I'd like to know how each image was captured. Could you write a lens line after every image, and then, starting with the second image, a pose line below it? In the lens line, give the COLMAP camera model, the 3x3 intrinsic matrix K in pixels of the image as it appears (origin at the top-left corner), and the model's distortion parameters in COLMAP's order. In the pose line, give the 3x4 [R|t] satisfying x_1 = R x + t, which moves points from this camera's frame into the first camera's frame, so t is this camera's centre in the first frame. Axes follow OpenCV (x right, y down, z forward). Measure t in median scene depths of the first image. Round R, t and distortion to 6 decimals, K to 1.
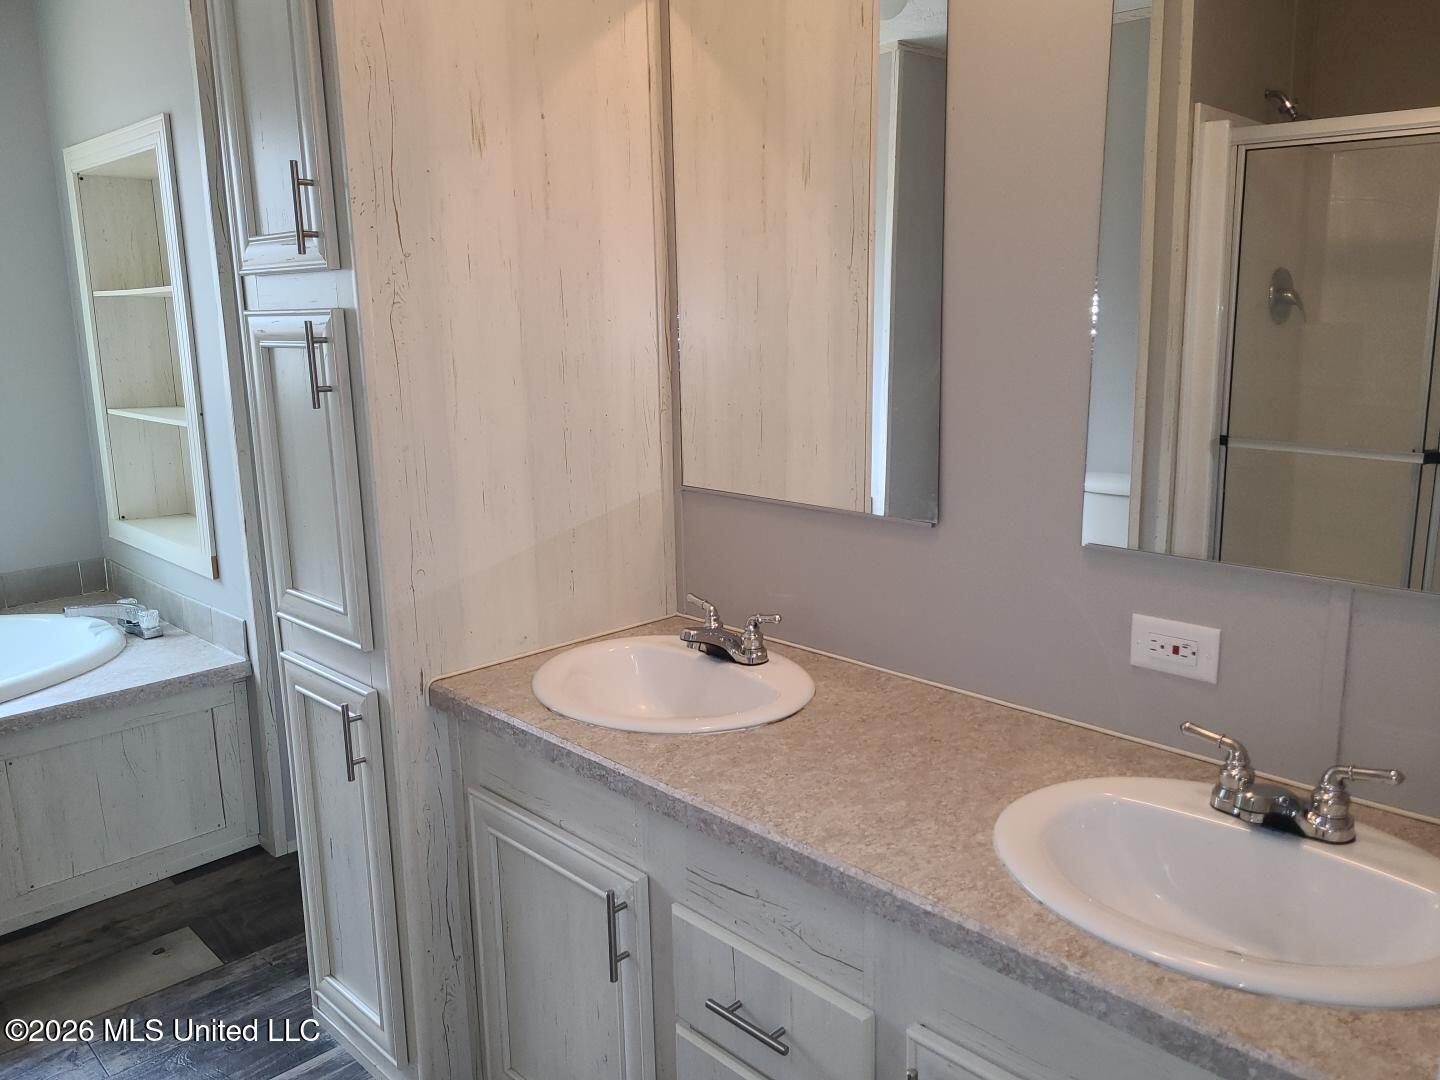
lens RADIAL K [[1088.8, 0, 723.3], [0, 1088.8, 533.5], [0, 0, 1]] dist [0.047913, -0.042183]
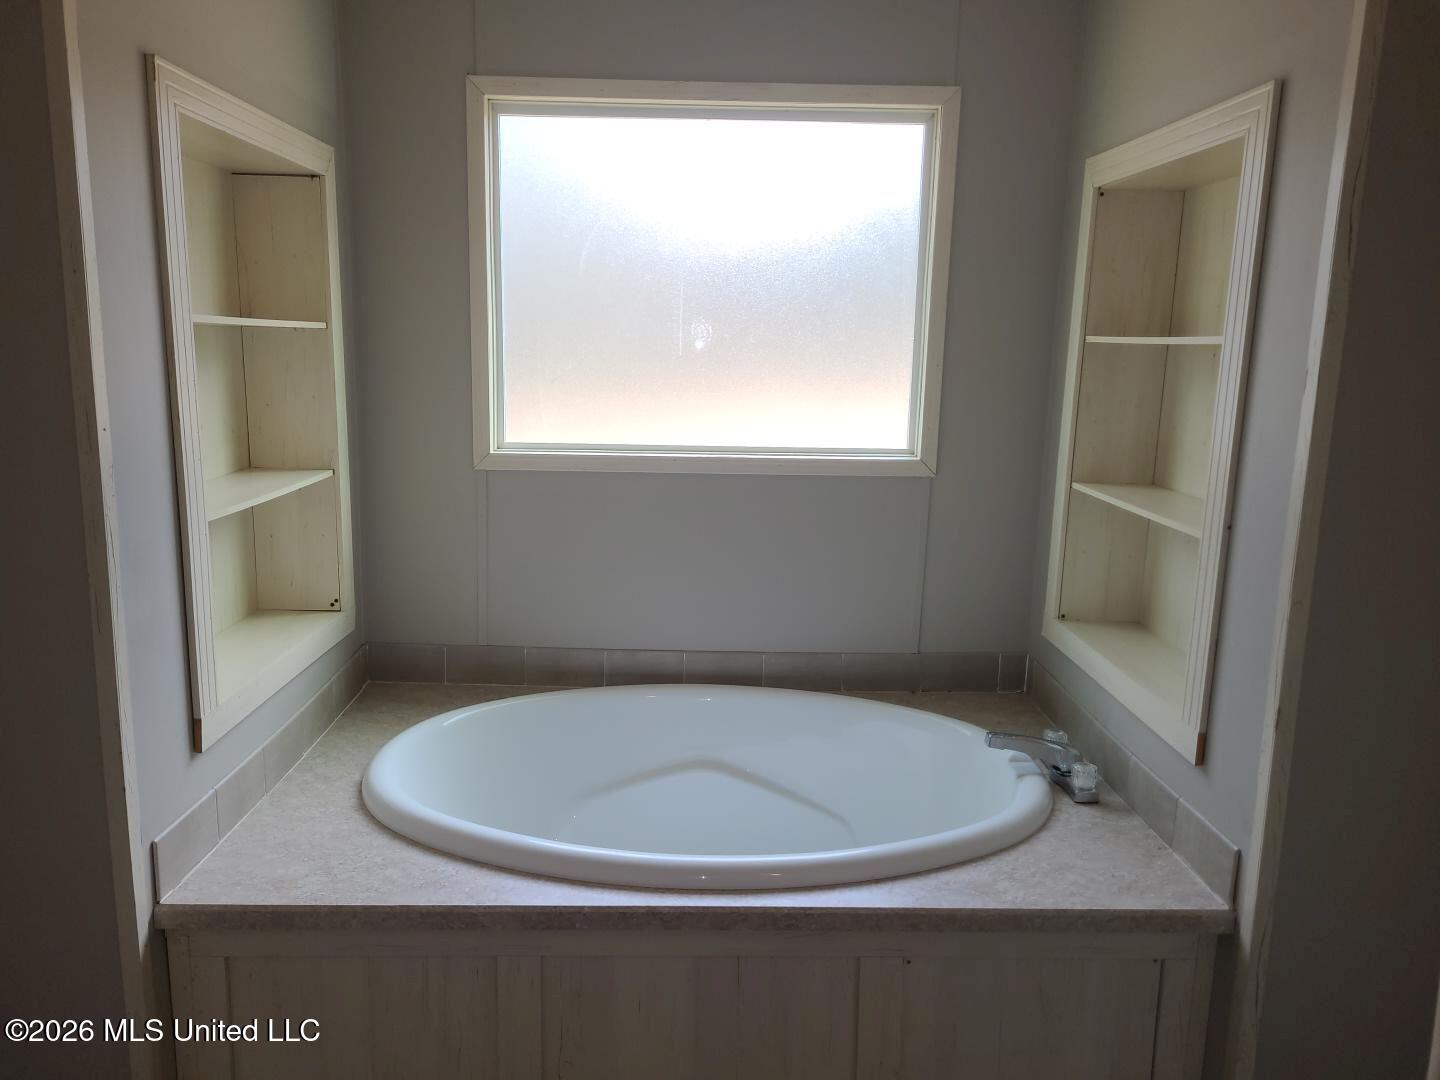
lens RADIAL K [[1088.8, 0, 723.3], [0, 1088.8, 533.5], [0, 0, 1]] dist [0.047913, -0.042183]
pose [[0.728818, 0.157981, -0.666233, -0.230767], [-0.171881, 0.984075, 0.045323, -0.075639], [0.662783, 0.081480, 0.744365, 0.269306]]
